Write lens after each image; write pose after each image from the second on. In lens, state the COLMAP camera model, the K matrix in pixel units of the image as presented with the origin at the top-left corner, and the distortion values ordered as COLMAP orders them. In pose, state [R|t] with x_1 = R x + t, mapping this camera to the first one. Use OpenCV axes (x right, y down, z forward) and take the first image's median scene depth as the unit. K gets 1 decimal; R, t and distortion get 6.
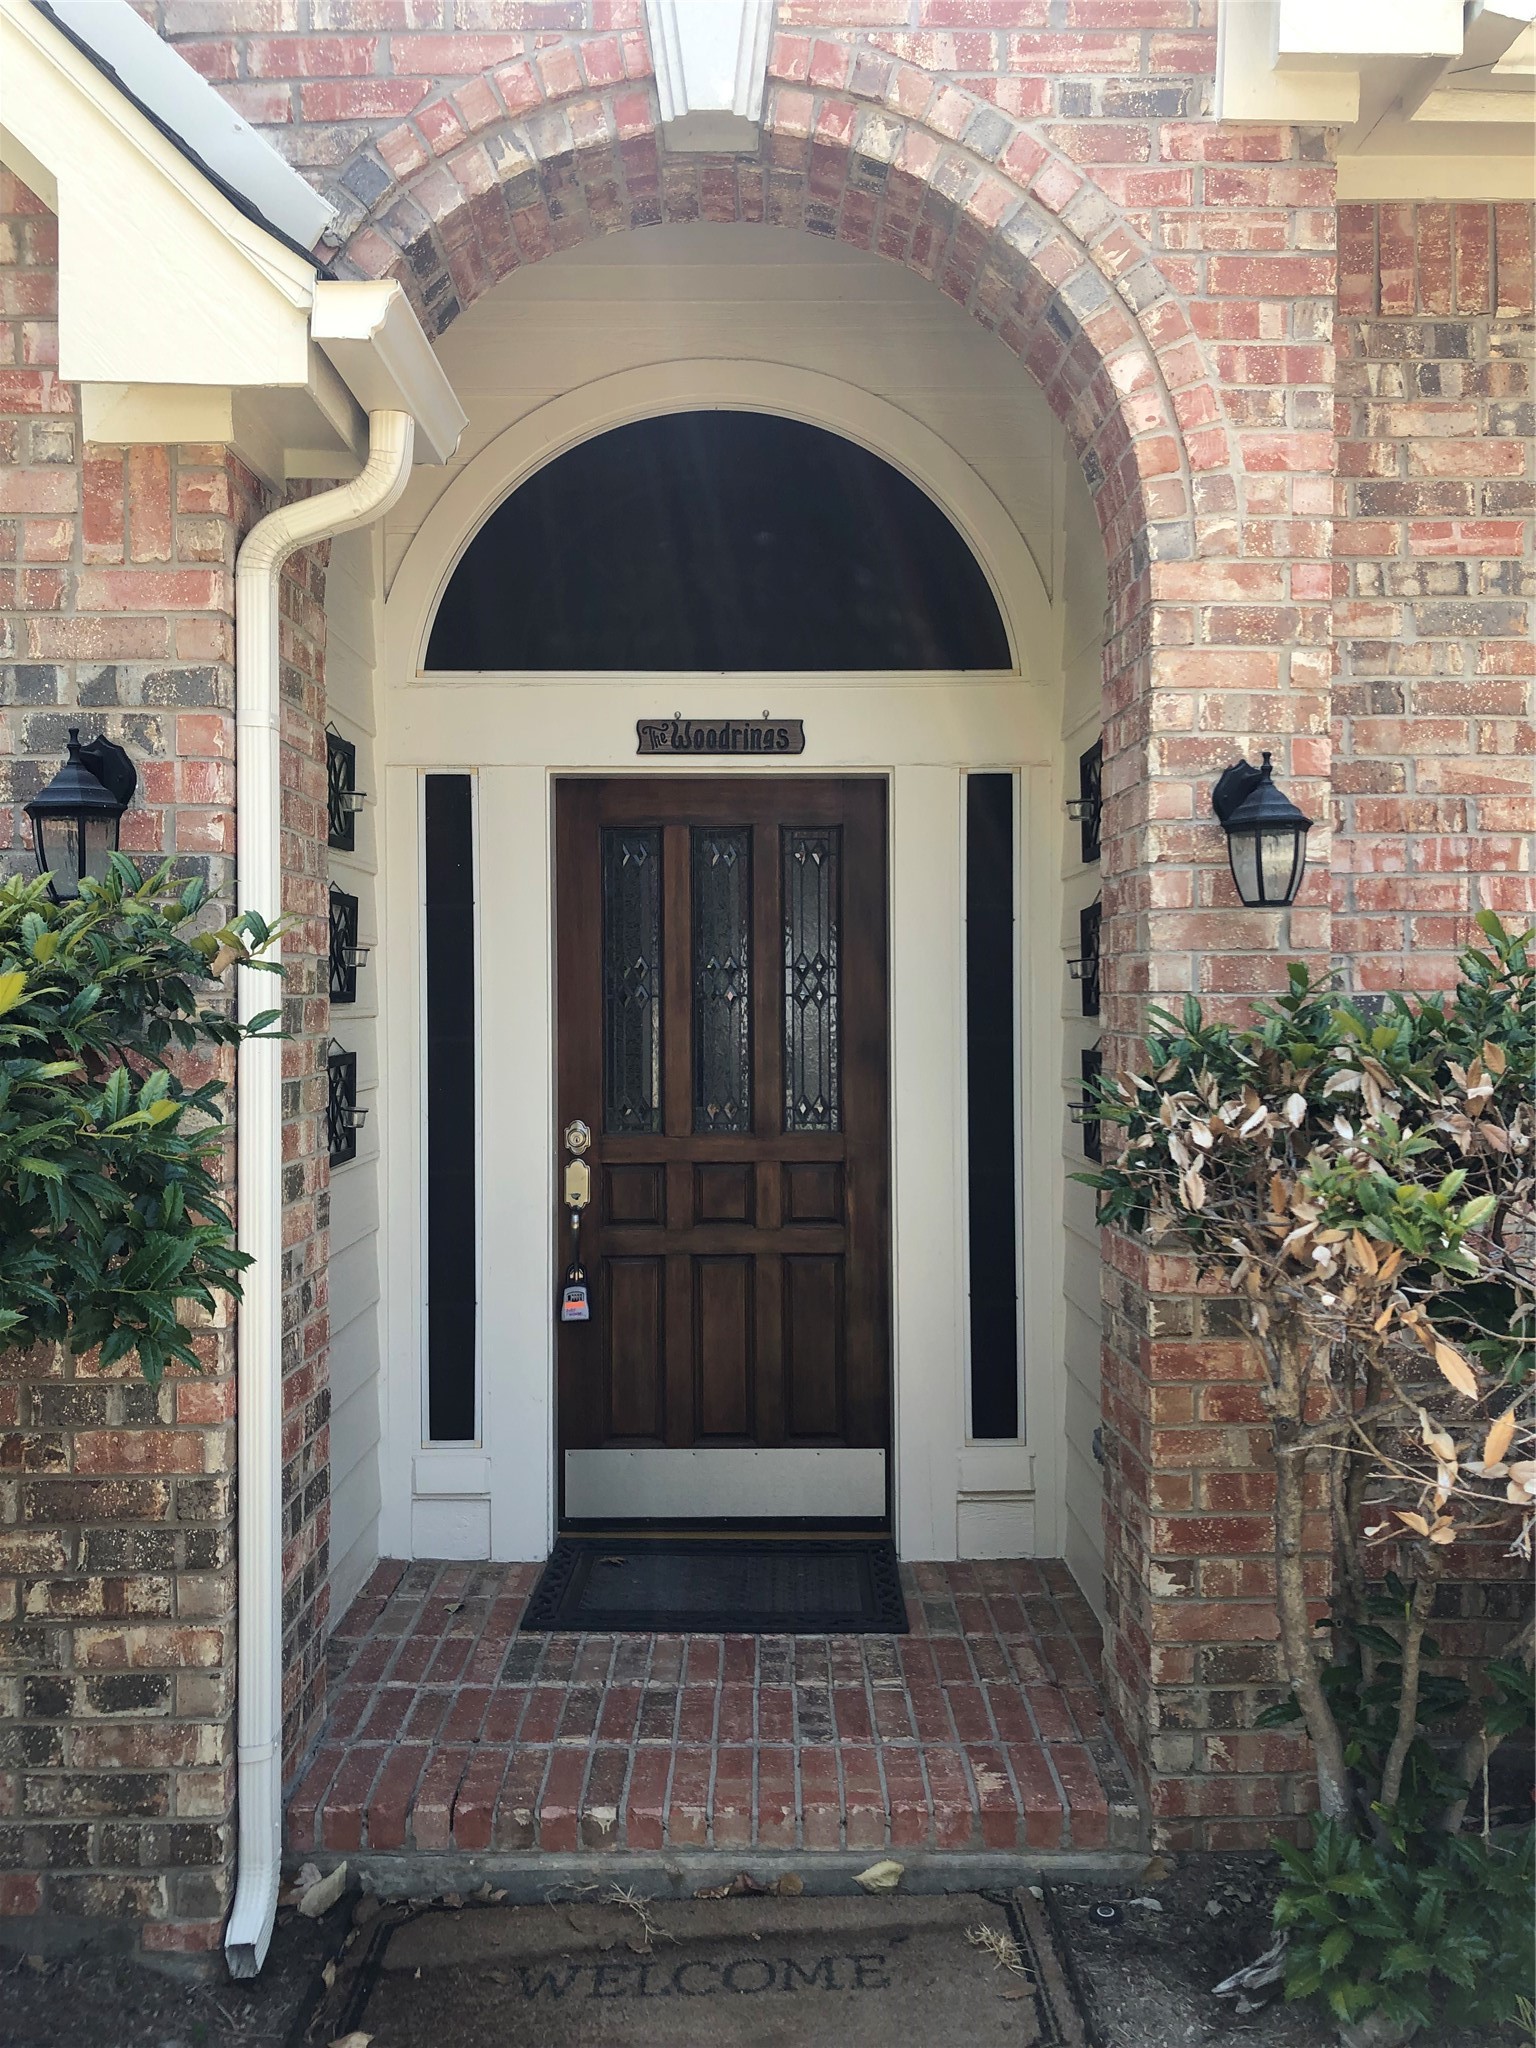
lens RADIAL K [[1676.2, 0, 778.7], [0, 1676.2, 1019.8], [0, 0, 1]] dist [0.040124, -0.037544]
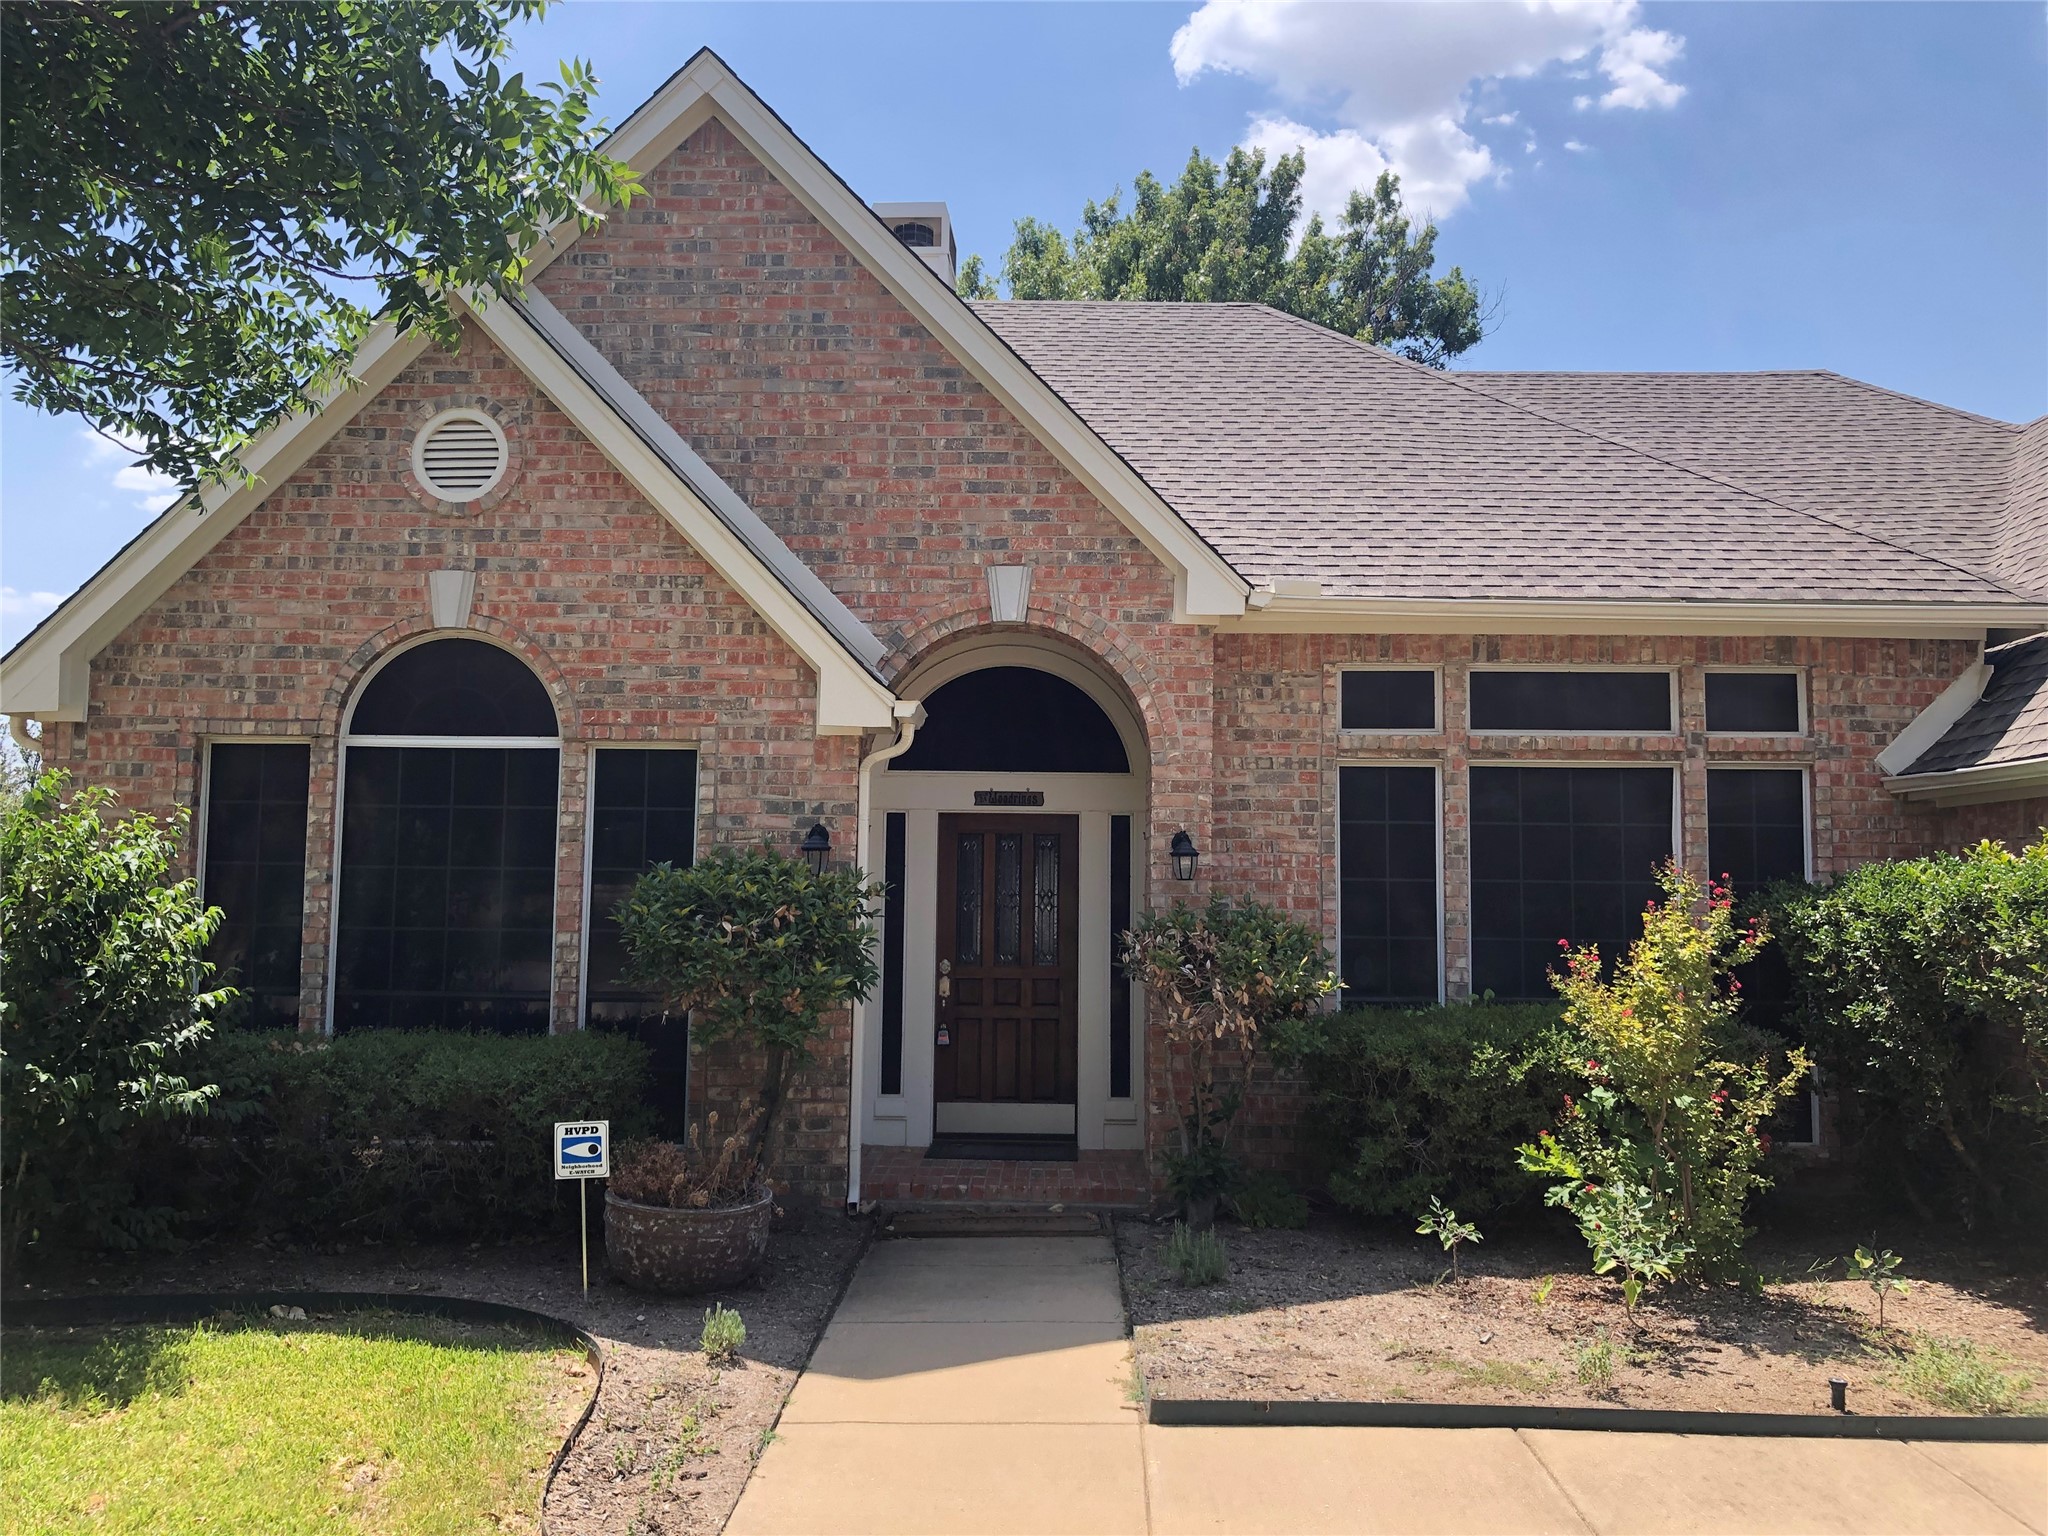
lens RADIAL K [[1676.2, 0, 1023.1], [0, 1676.2, 747.5], [0, 0, 1]] dist [0.040124, -0.037544]
pose [[0.999578, 0.012665, -0.026131, 0.067781], [-0.015454, 0.993871, -0.109458, 0.030412], [0.024585, 0.109816, 0.993648, -1.996931]]
